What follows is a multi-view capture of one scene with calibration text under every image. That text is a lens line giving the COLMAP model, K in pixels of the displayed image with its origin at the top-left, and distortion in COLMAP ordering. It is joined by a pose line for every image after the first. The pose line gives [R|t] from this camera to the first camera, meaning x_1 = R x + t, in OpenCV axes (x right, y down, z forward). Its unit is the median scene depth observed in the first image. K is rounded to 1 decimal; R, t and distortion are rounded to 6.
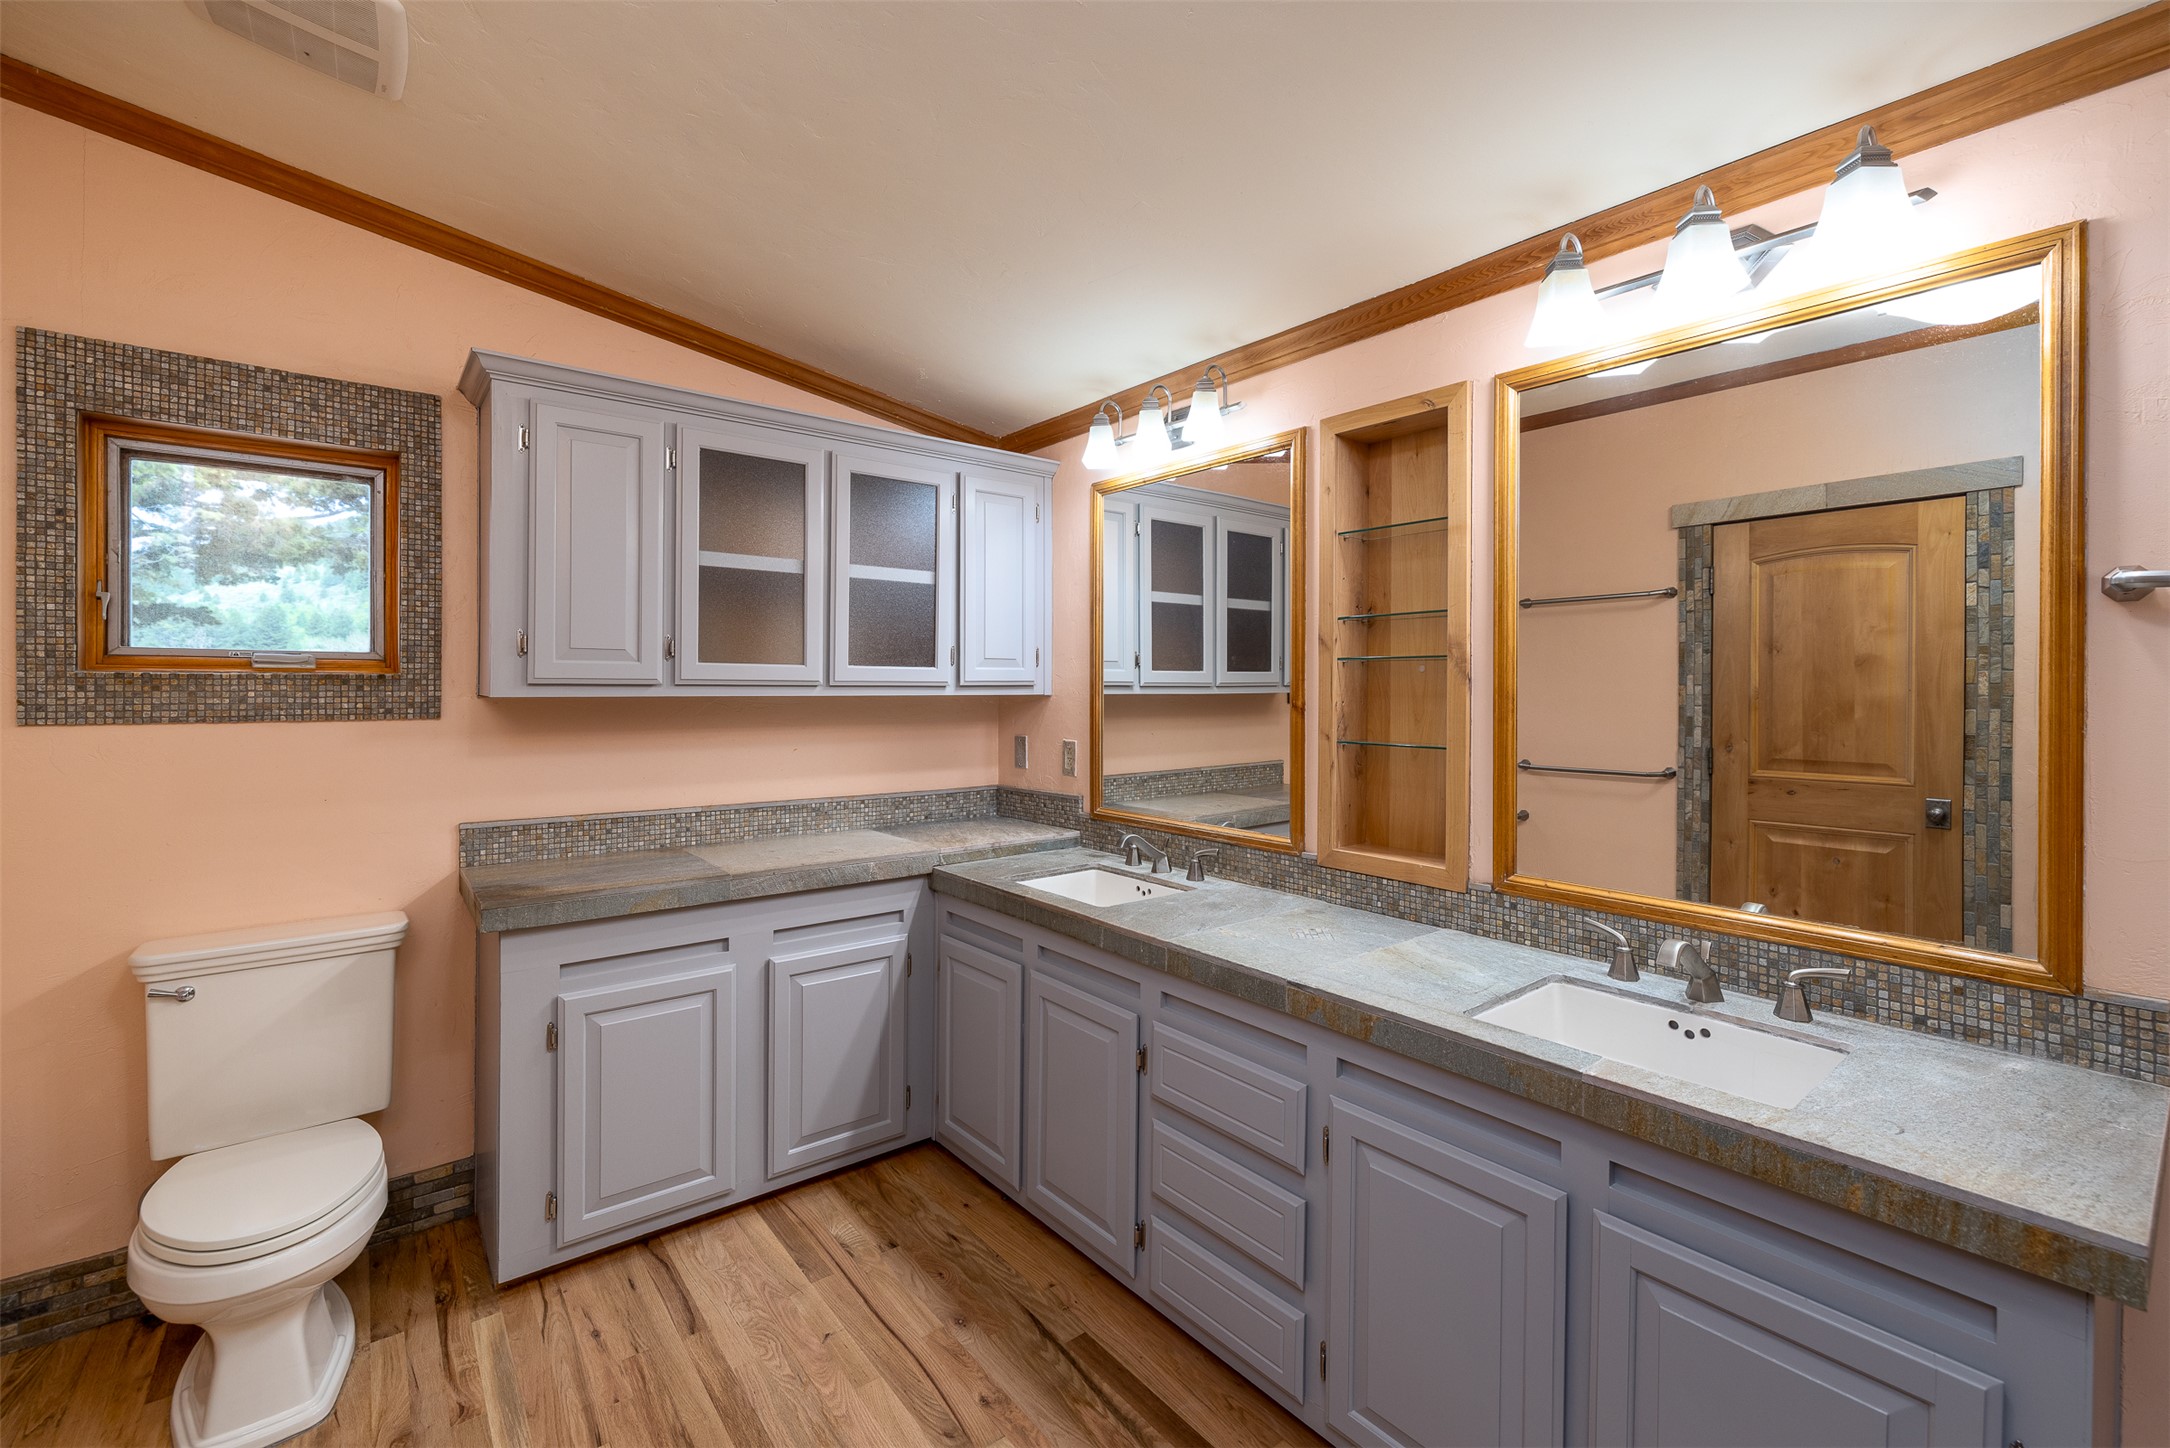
lens RADIAL K [[918.7, 0, 1067.4], [0, 918.7, 691.6], [0, 0, 1]] dist [0.003372, 0.000894]
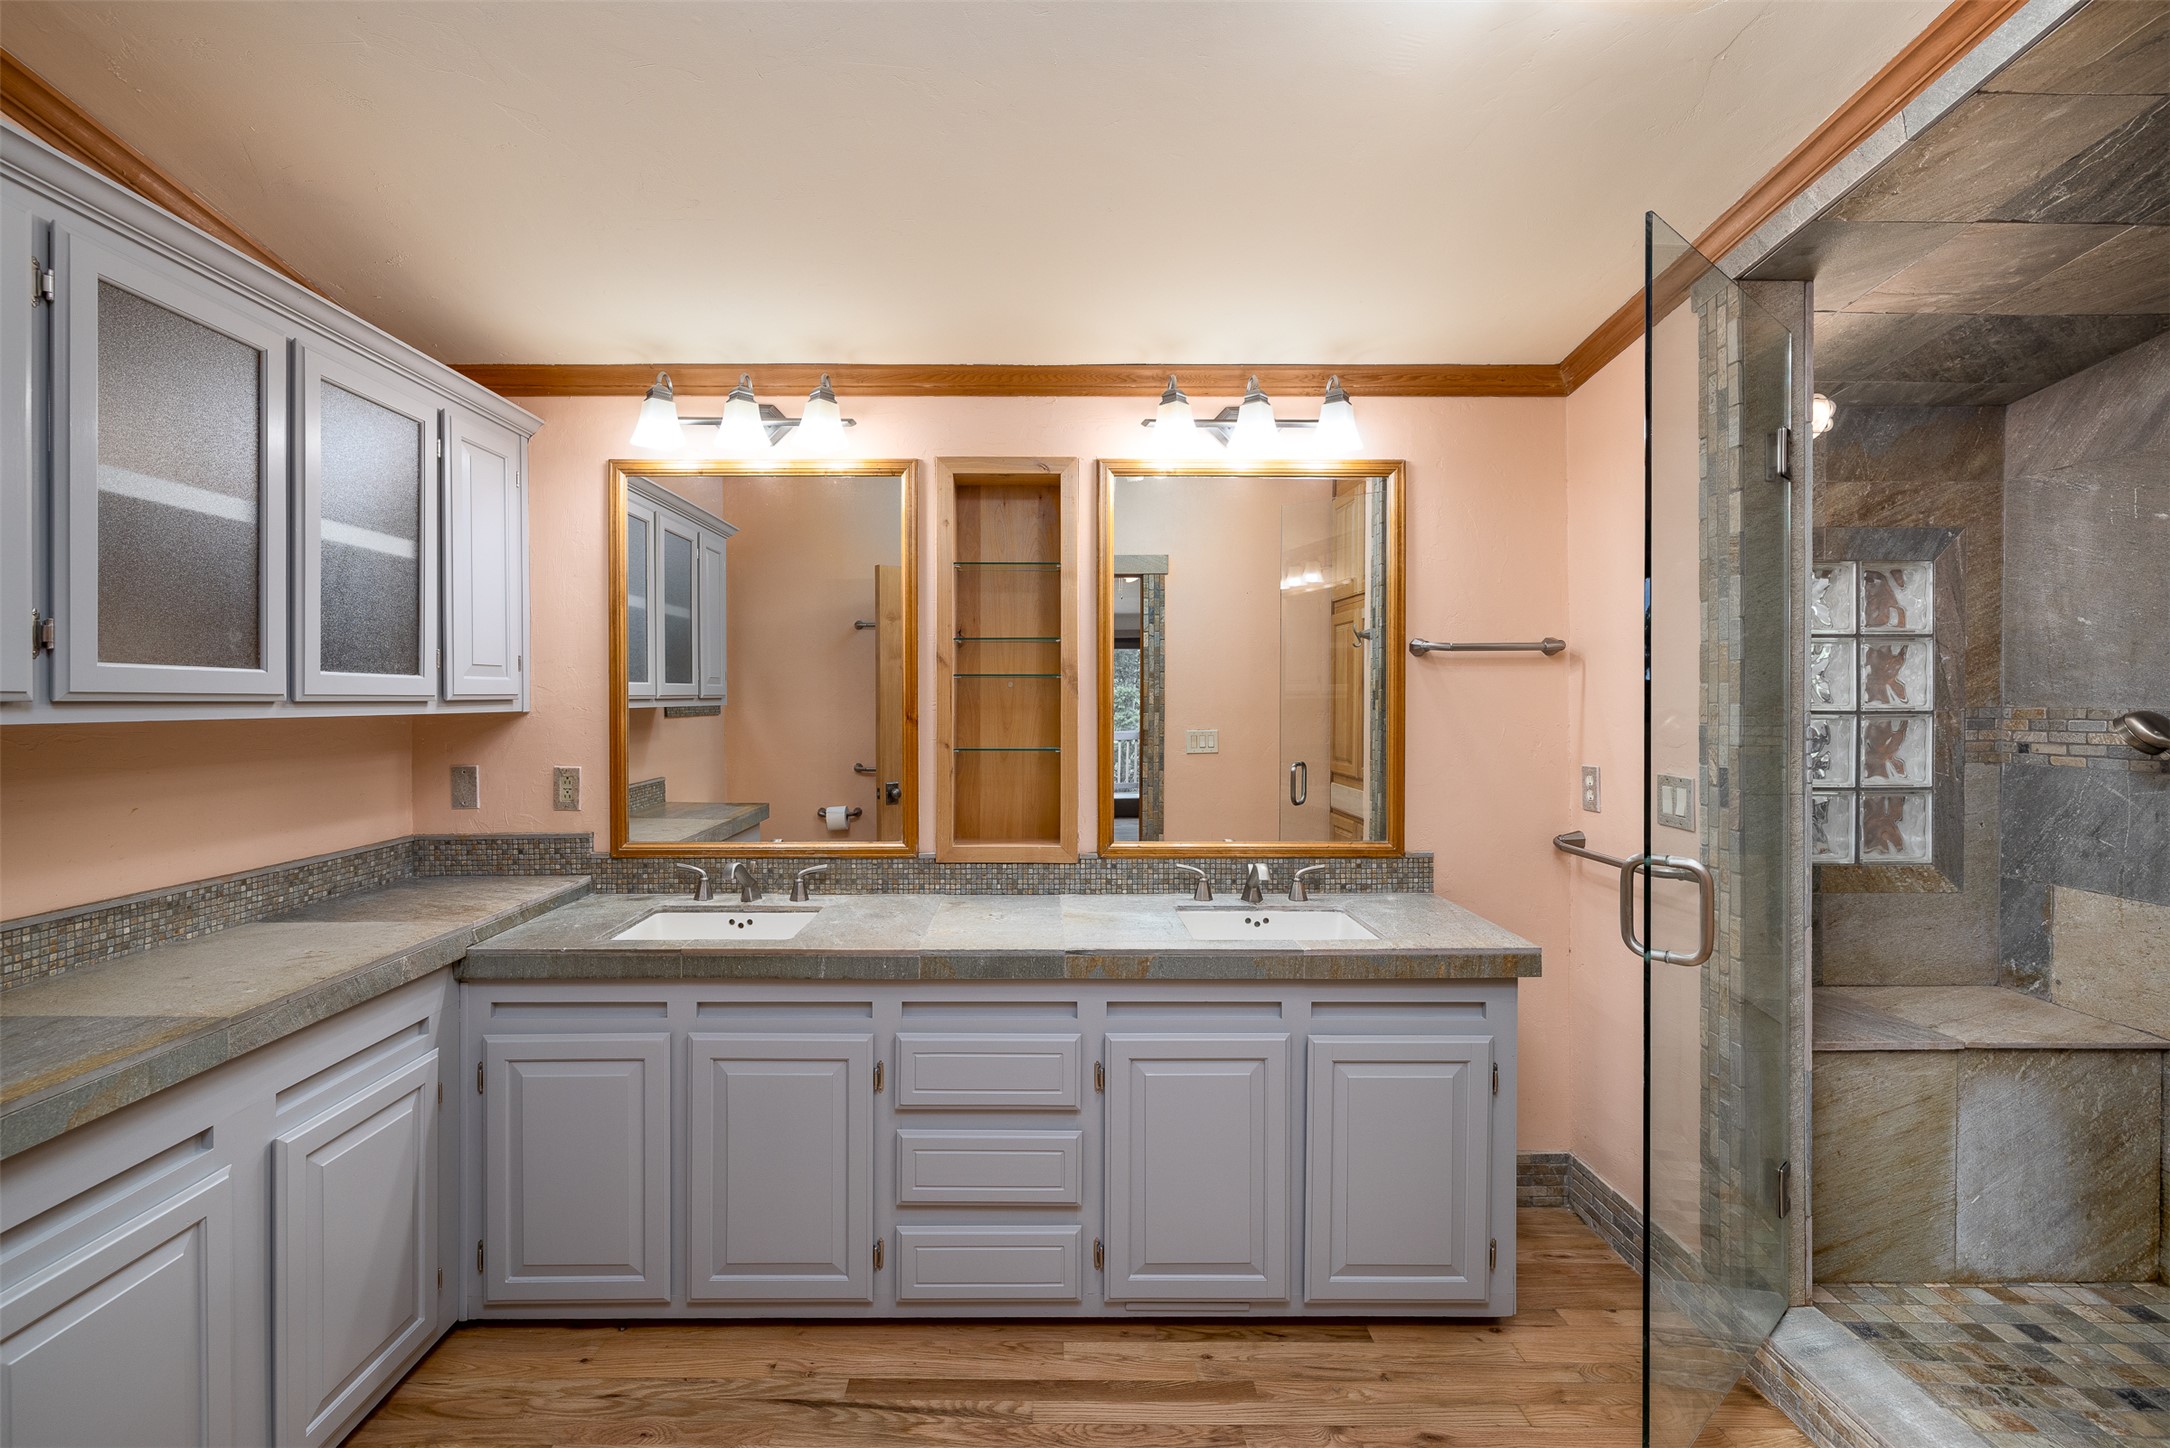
lens RADIAL K [[918.7, 0, 1077.2], [0, 918.7, 708.7], [0, 0, 1]] dist [0.003372, 0.000894]
pose [[0.620034, -0.011349, 0.784493, -0.475302], [0.007333, 0.999936, 0.008671, -0.003336], [-0.784540, 0.000376, 0.620078, 0.185173]]
